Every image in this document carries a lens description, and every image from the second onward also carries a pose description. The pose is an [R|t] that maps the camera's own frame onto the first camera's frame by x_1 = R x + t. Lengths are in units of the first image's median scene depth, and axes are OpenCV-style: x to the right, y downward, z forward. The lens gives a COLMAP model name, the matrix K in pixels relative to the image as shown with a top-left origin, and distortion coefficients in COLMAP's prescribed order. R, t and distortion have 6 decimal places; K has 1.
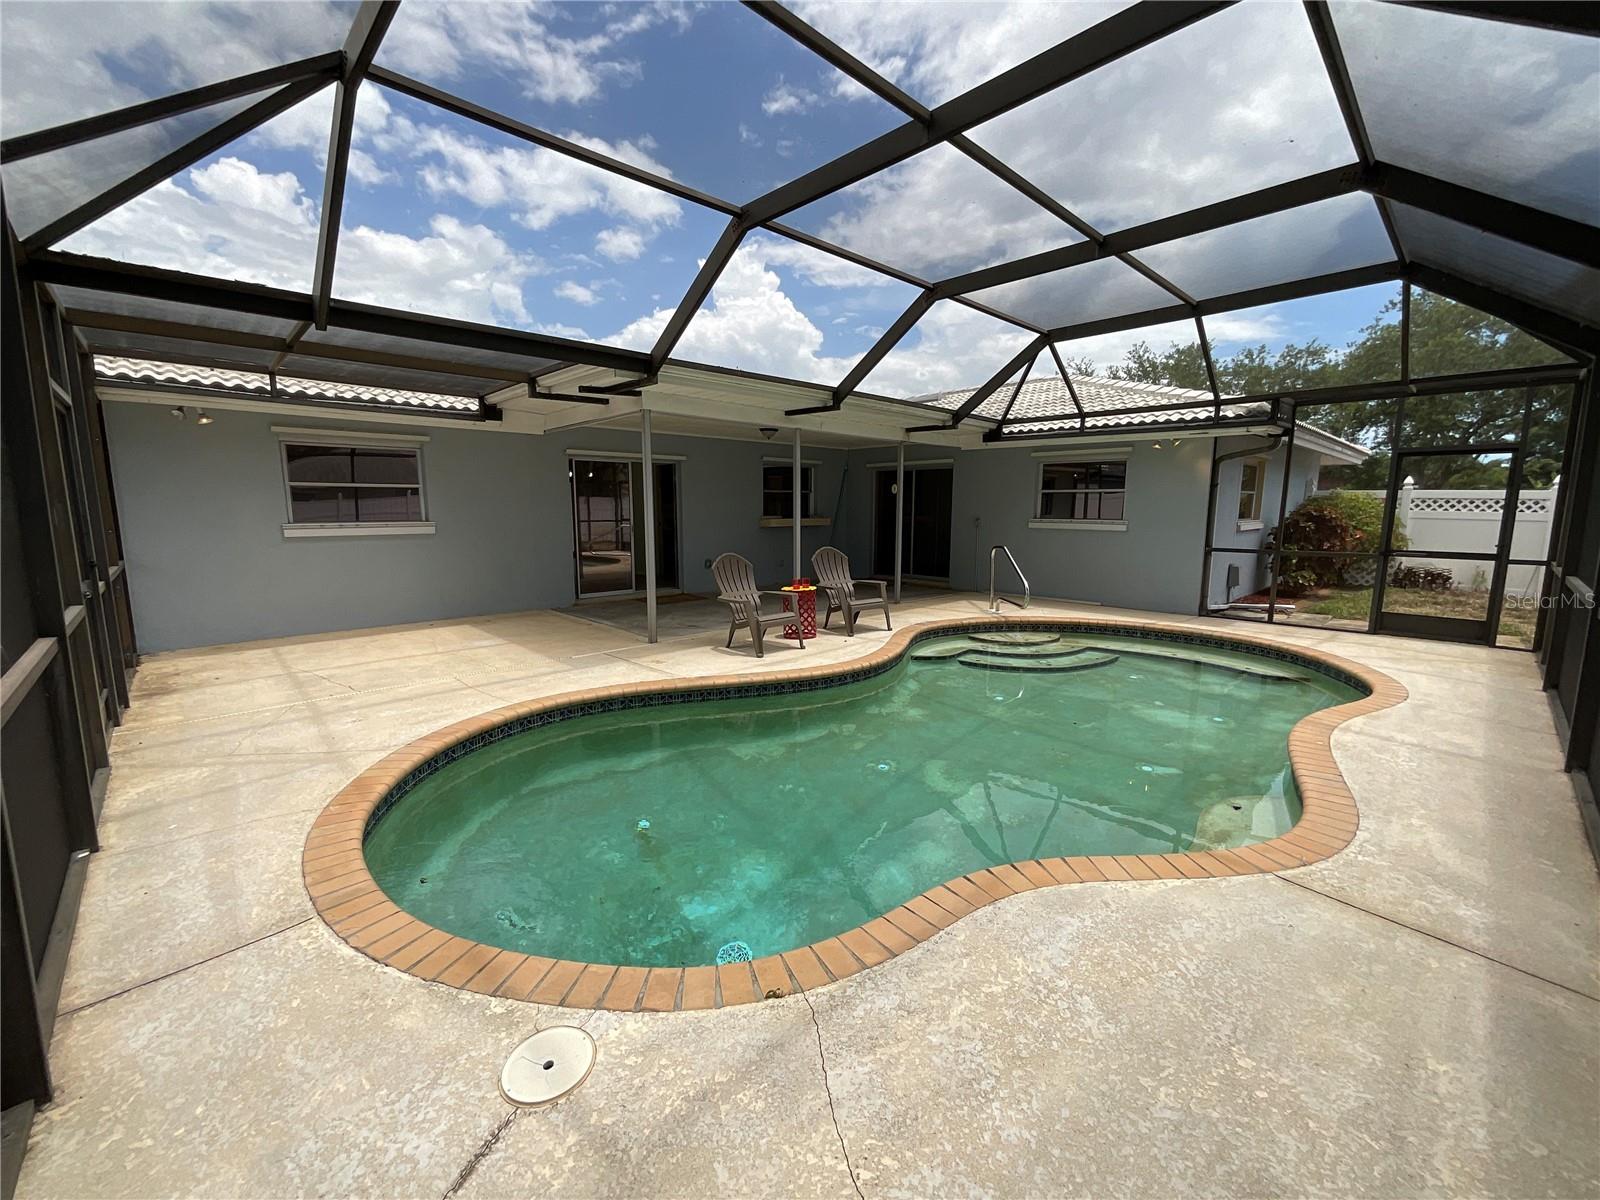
lens RADIAL K [[651.3, 0, 796.8], [0, 651.3, 598.2], [0, 0, 1]] dist [0.000584, 0.000195]
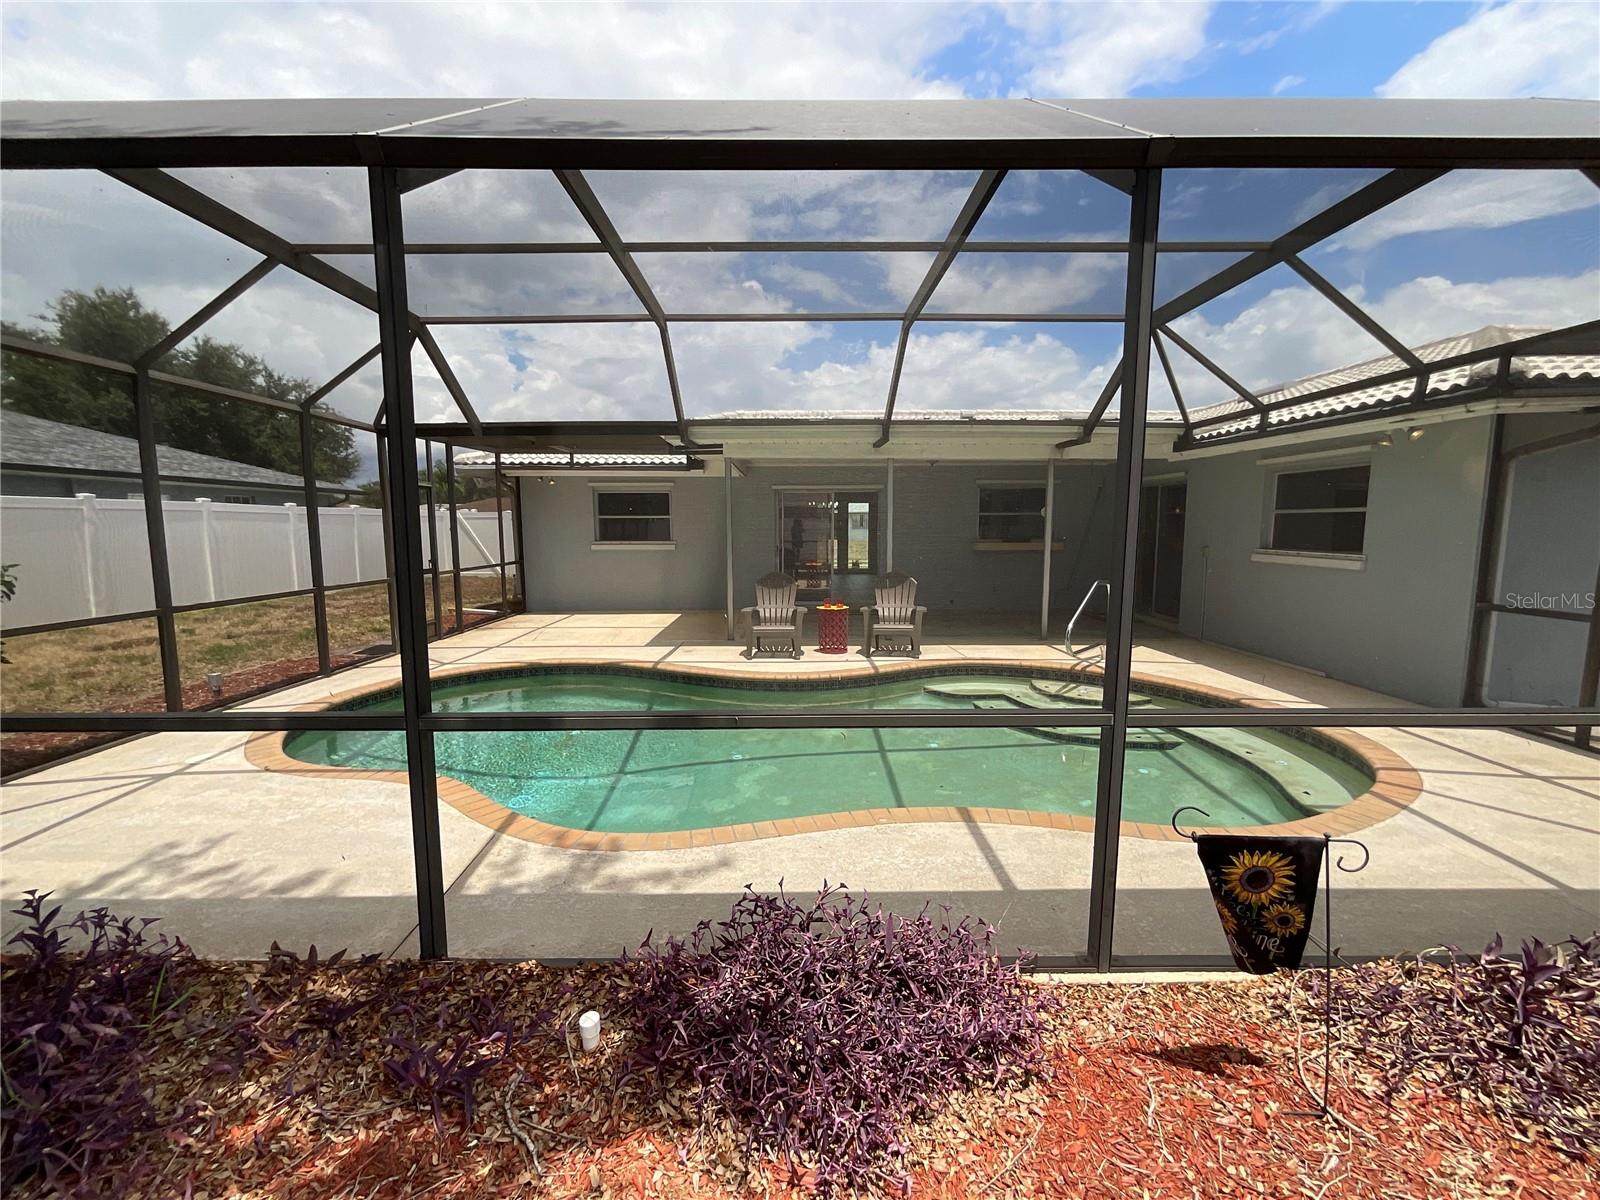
lens RADIAL K [[651.3, 0, 796.8], [0, 651.3, 598.2], [0, 0, 1]] dist [0.000584, 0.000195]
pose [[0.732014, 0.072922, -0.677376, 0.585468], [-0.093256, 0.995622, 0.006404, -0.027077], [0.674877, 0.058482, 0.735609, 0.130705]]
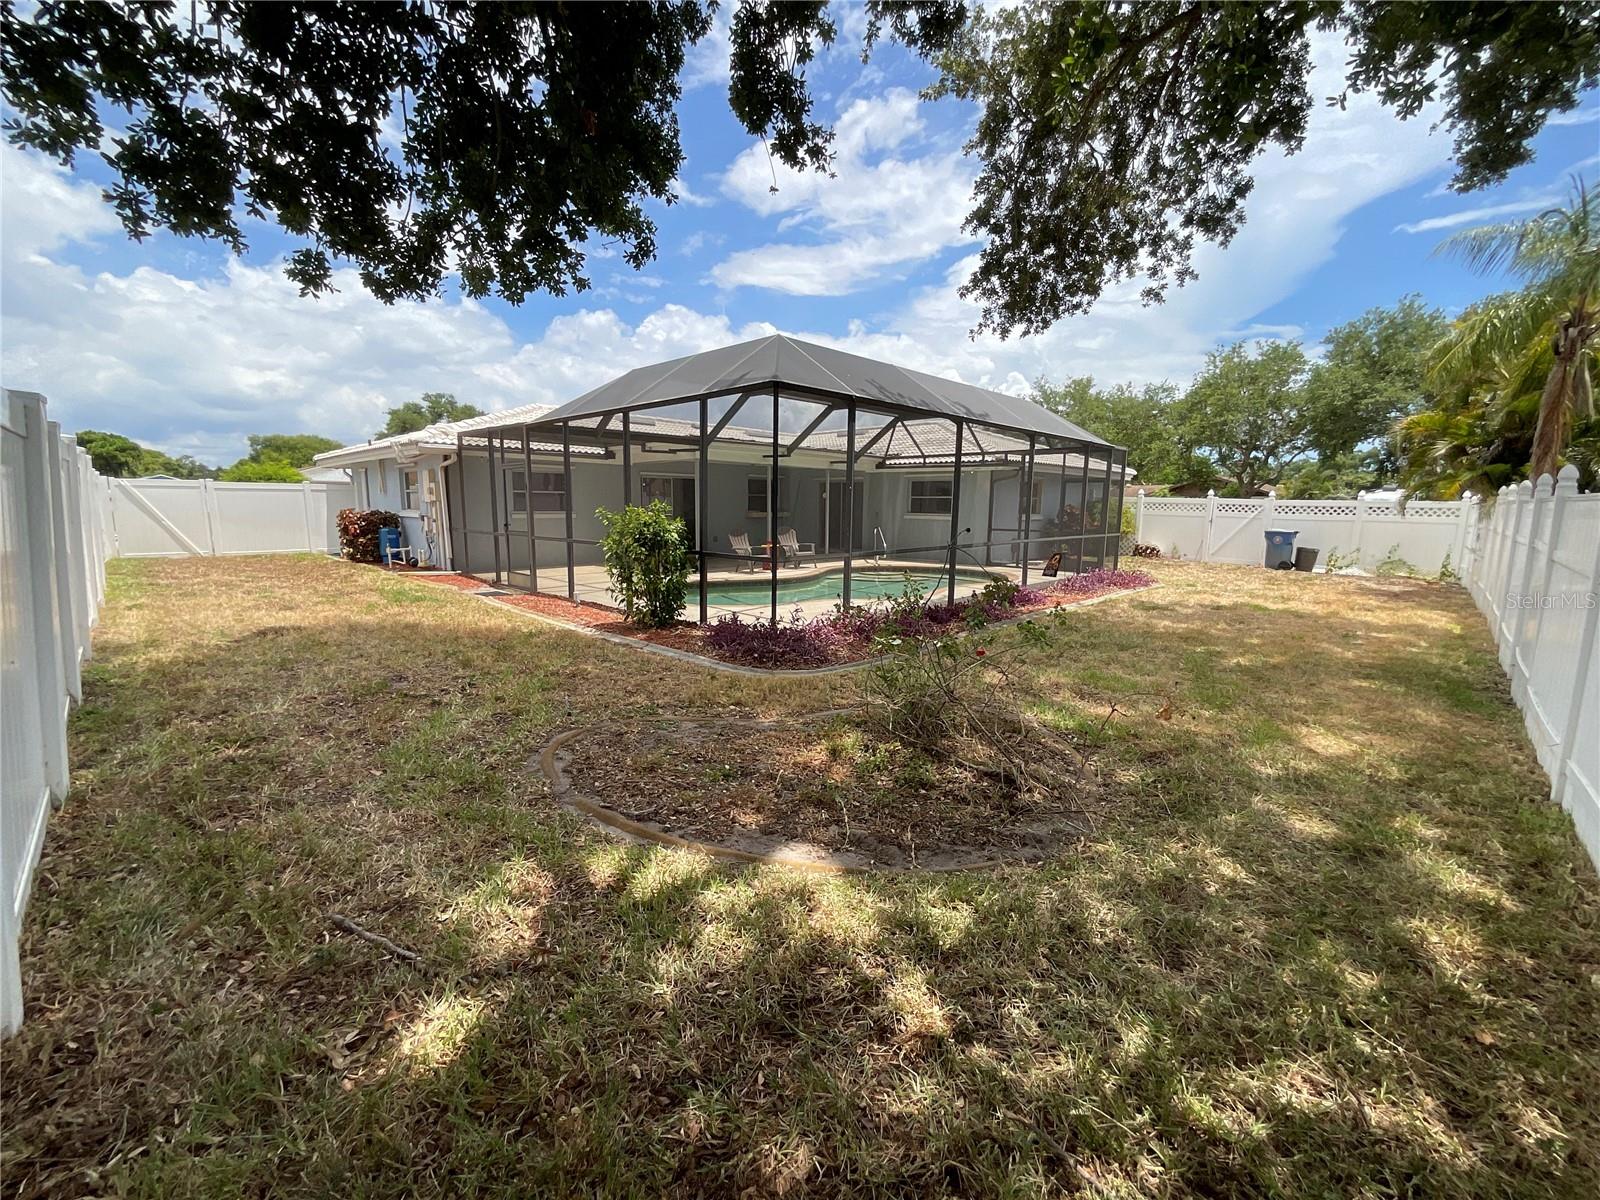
lens RADIAL K [[651.3, 0, 796.8], [0, 651.3, 598.2], [0, 0, 1]] dist [0.000584, 0.000195]
pose [[0.998786, -0.000868, 0.049244, -0.012870], [0.000790, 0.999998, 0.001594, 0.121233], [-0.049245, -0.001553, 0.998786, -0.852803]]
